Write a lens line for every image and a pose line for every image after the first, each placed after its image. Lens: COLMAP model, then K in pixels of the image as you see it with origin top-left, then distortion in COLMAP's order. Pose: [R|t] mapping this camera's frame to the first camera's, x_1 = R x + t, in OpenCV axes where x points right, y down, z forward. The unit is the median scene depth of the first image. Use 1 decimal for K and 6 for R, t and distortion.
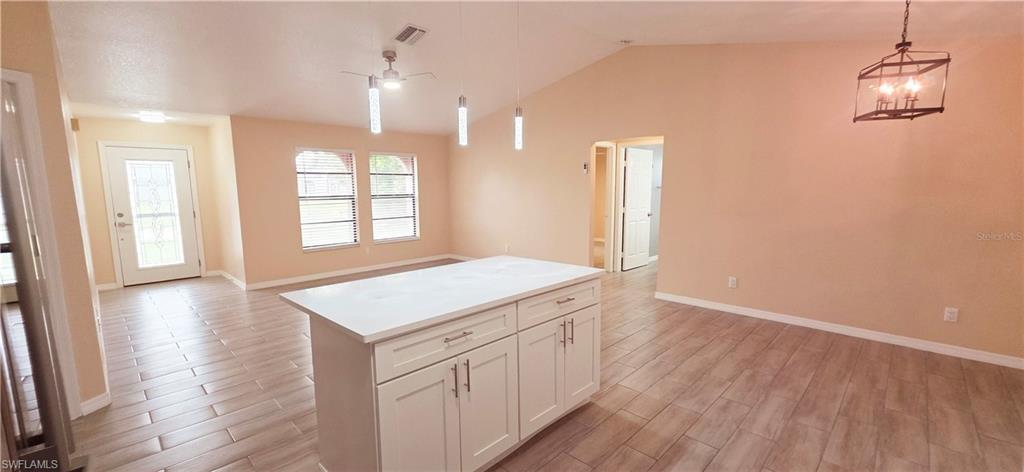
lens RADIAL K [[410.8, 0, 519.1], [0, 410.8, 239.8], [0, 0, 1]] dist [0.004047, -0.001739]
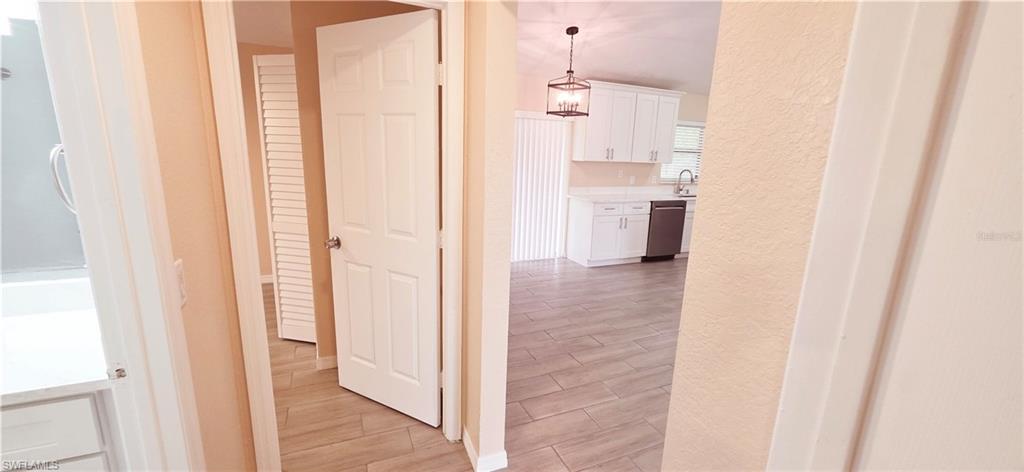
lens RADIAL K [[410.8, 0, 518.0], [0, 410.8, 238.7], [0, 0, 1]] dist [0.004047, -0.001739]
pose [[-0.929572, -0.106584, 0.352897, 0.187506], [0.015619, 0.945044, 0.326569, -0.153639], [-0.368310, 0.309081, -0.876822, 1.113387]]
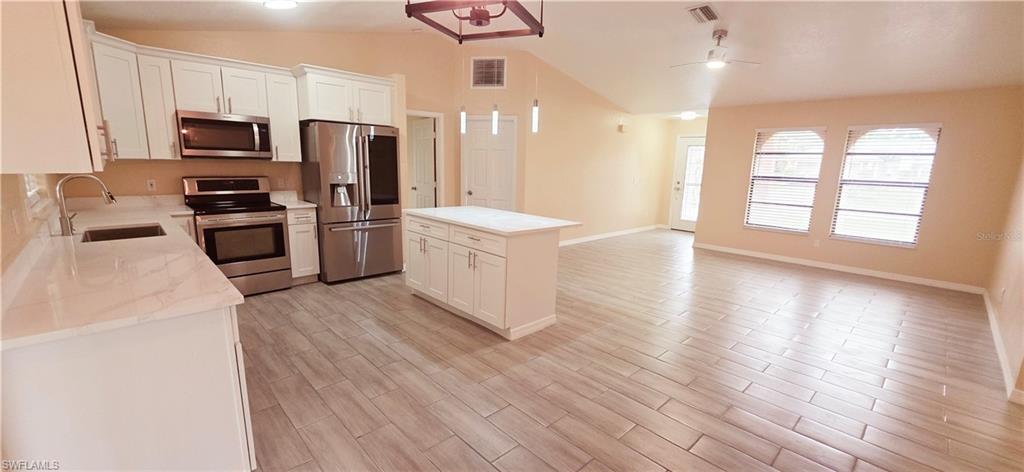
lens RADIAL K [[410.8, 0, 515.6], [0, 410.8, 240.2], [0, 0, 1]] dist [0.004047, -0.001739]
pose [[-0.040682, 0.195131, -0.979933, 0.597877], [-0.157094, 0.967298, 0.199137, -0.062122], [0.986745, 0.162043, -0.008698, 0.450063]]
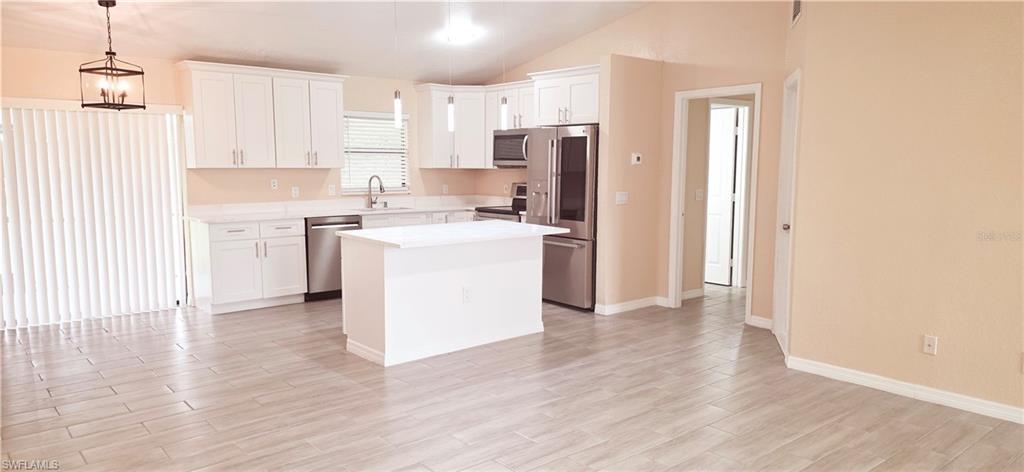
lens RADIAL K [[686.3, 0, 510.2], [0, 686.3, 237.8], [0, 0, 1]] dist [0.062096, -0.054163]
pose [[-0.994912, -0.007259, 0.100487, -0.217192], [0.017086, 0.970798, 0.239291, -0.166468], [-0.099290, 0.239790, -0.965734, 1.260765]]
